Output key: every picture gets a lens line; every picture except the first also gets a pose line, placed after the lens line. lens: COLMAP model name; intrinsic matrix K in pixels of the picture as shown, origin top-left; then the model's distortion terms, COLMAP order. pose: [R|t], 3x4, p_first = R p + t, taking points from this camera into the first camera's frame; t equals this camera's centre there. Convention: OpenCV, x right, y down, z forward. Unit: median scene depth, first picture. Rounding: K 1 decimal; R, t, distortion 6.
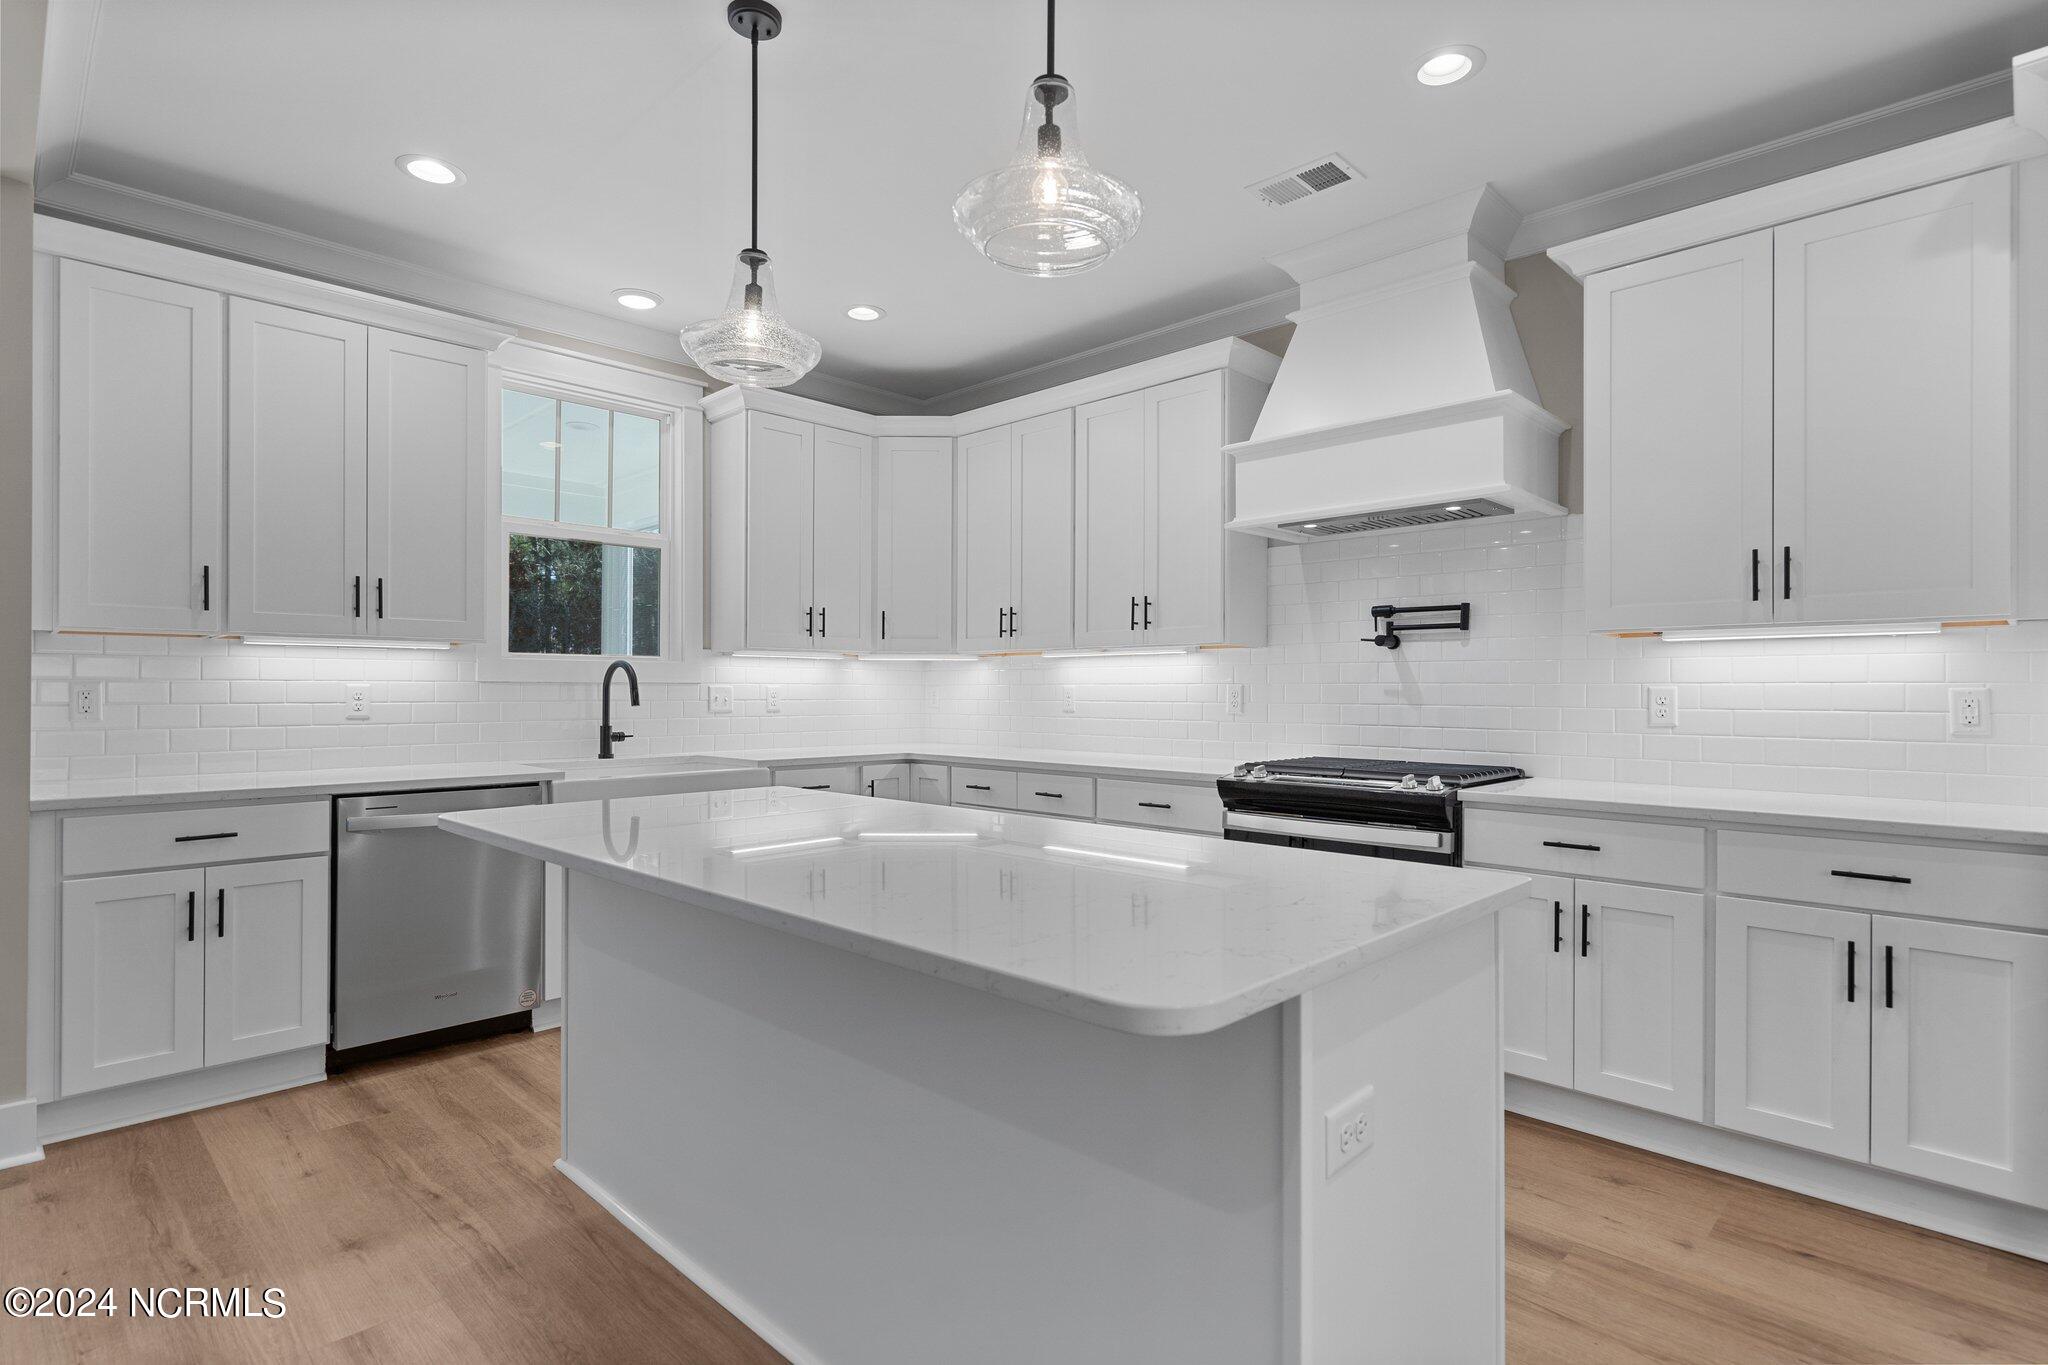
lens RADIAL K [[1025.5, 0, 1029.2], [0, 1025.5, 682.7], [0, 0, 1]] dist [0.003605, 0.000862]
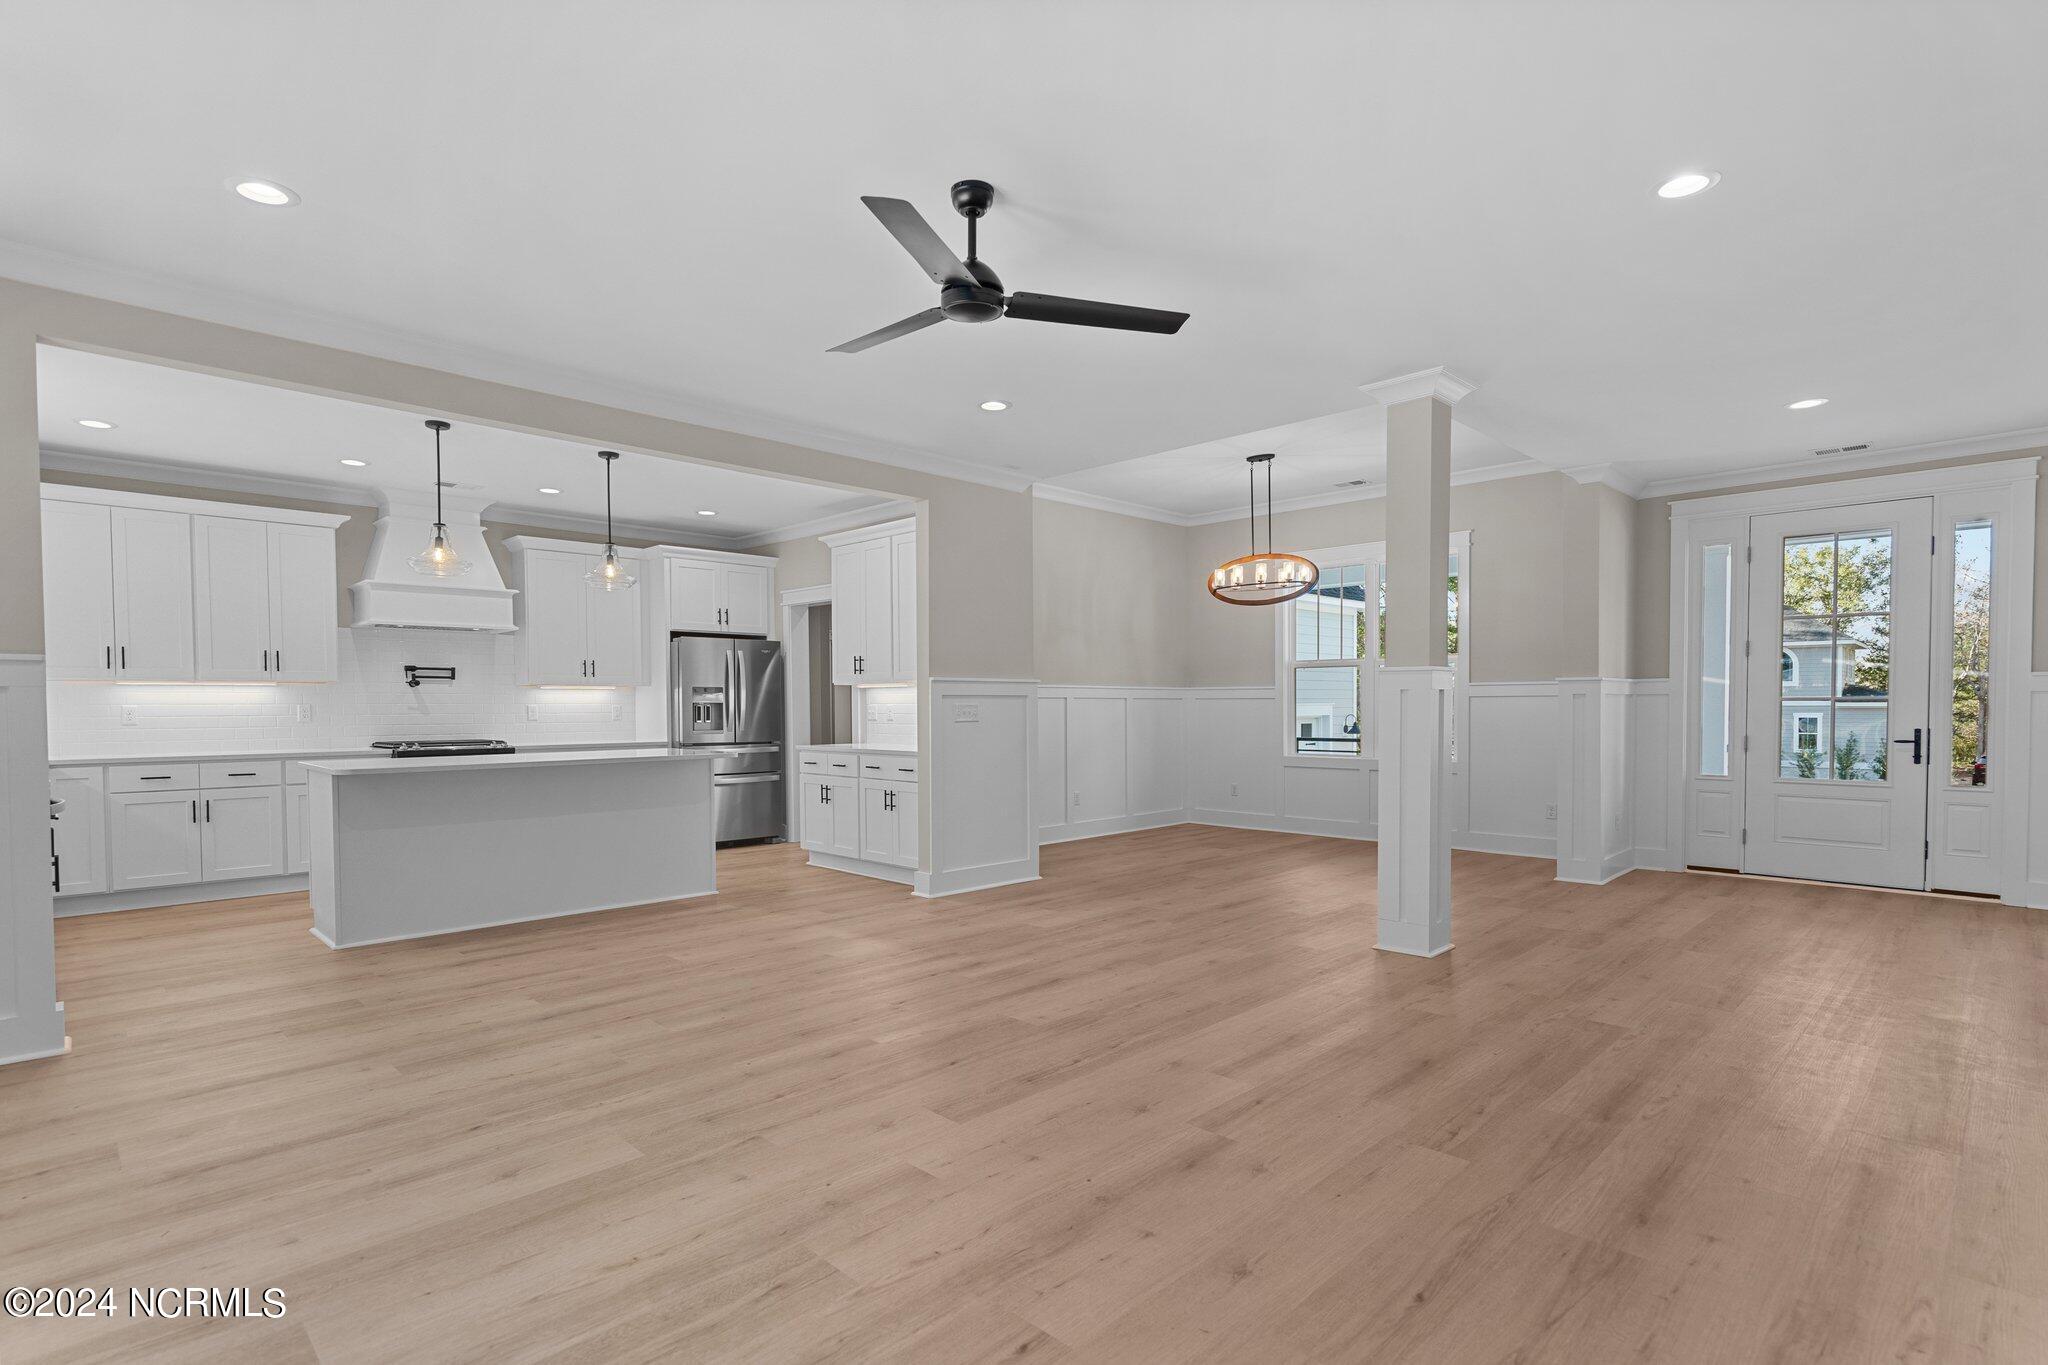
lens RADIAL K [[999.6, 0, 1008.0], [0, 999.6, 735.9], [0, 0, 1]] dist [-0.001978, -0.000044]
pose [[0.019704, -0.032836, 0.999267, -1.672380], [-0.002294, 0.999456, 0.032888, -0.003687], [-0.999803, -0.002940, 0.019618, -0.233676]]
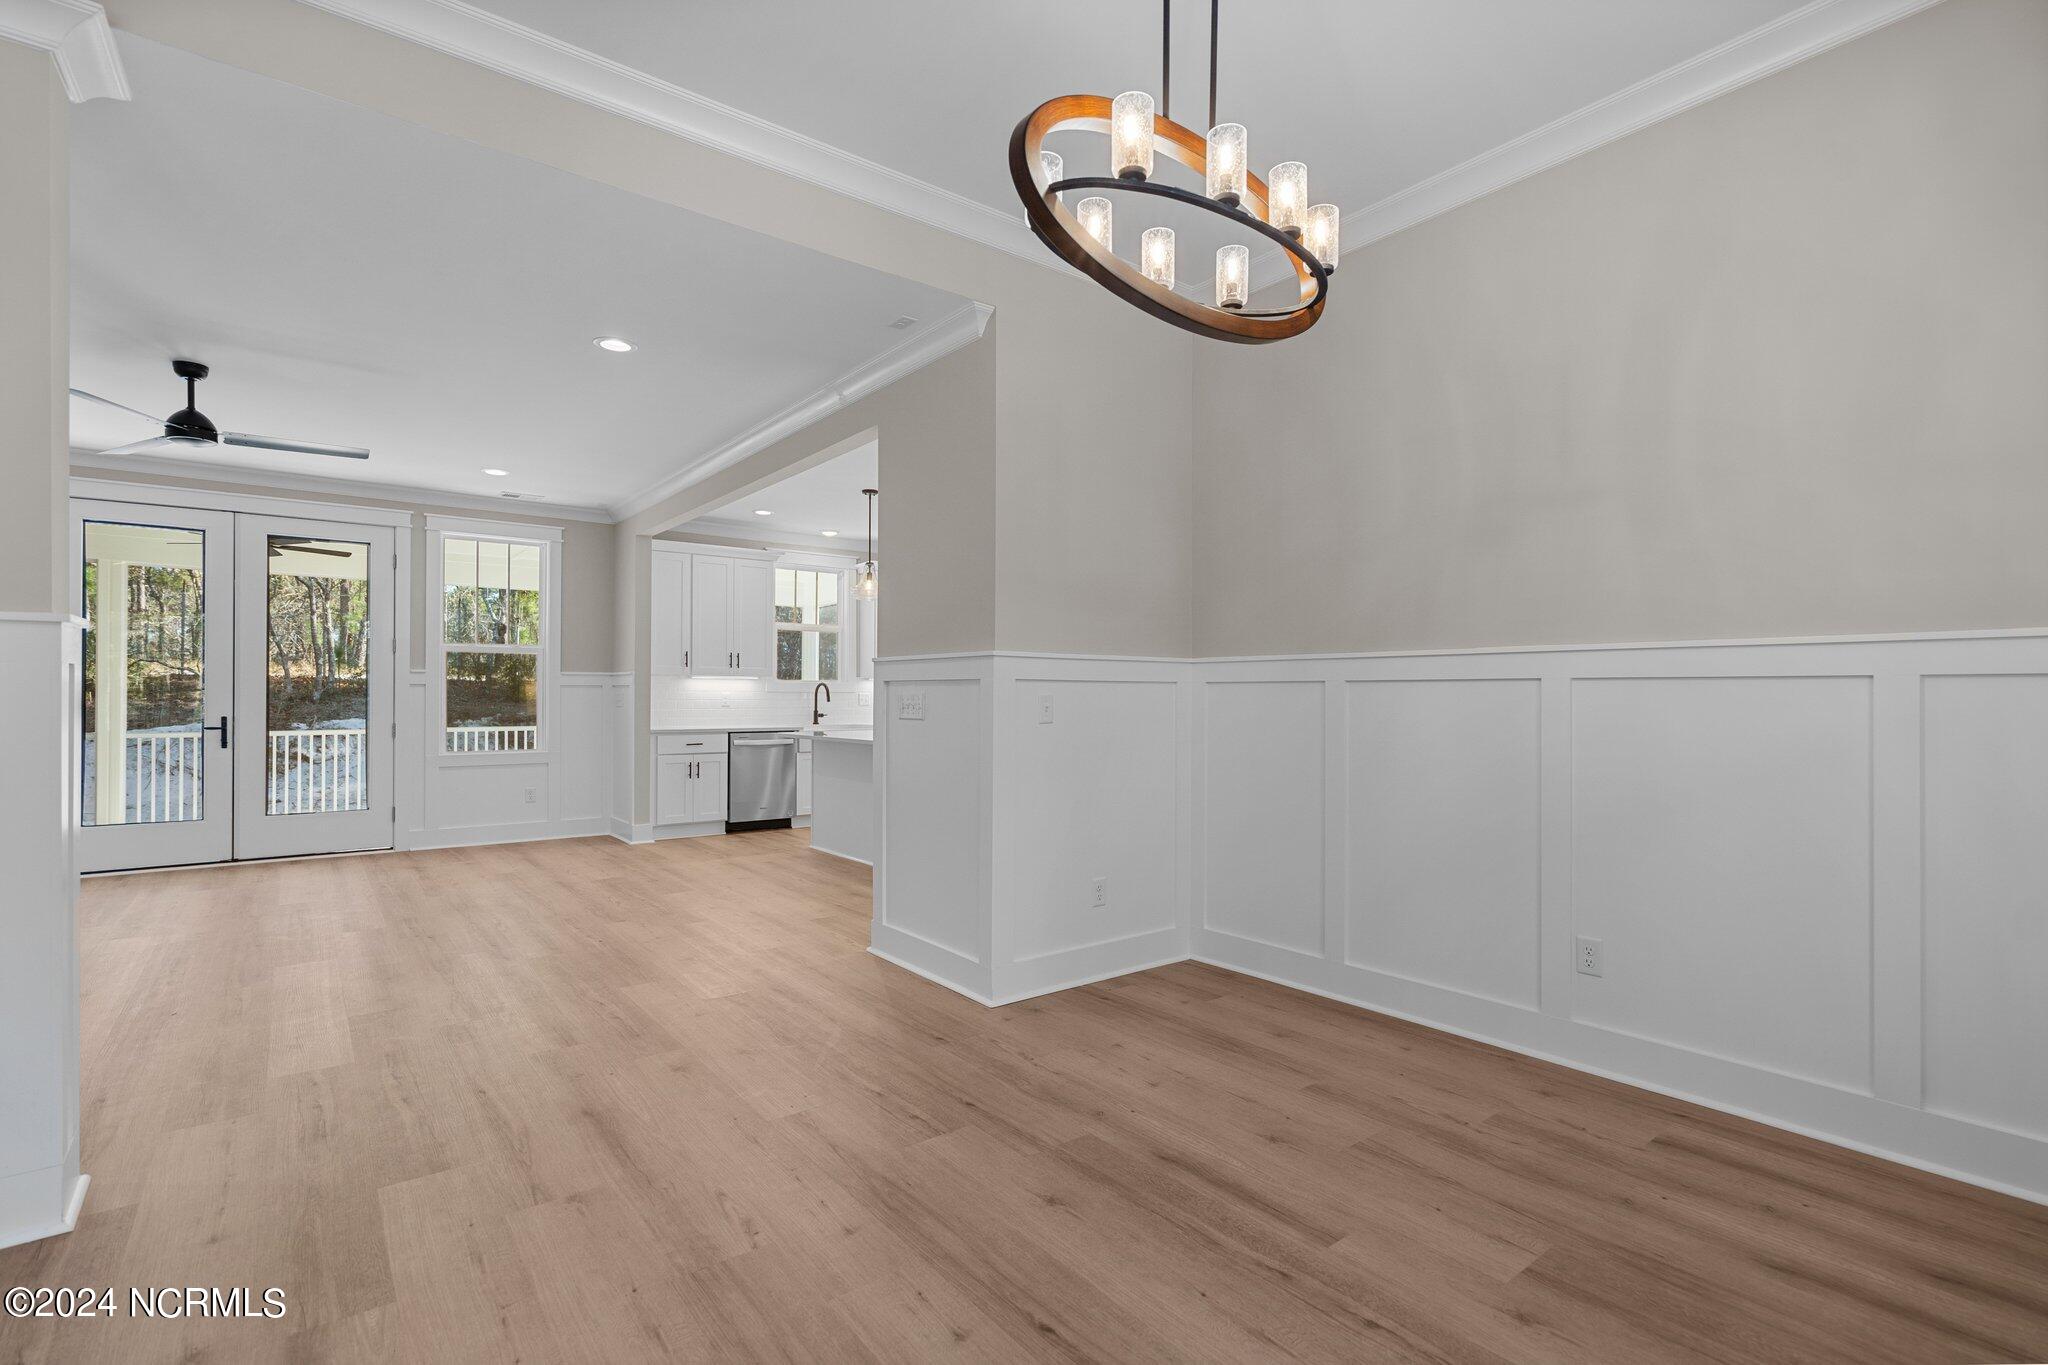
lens RADIAL K [[941.3, 0, 1024.0], [0, 941.3, 682.5], [0, 0, 1]] dist [-0.002876, 0.000002]
pose [[0.990692, -0.001654, -0.136113, 0.413560], [0.000535, 0.999966, -0.008261, -0.004473], [0.136122, 0.008111, 0.990659, -1.256354]]
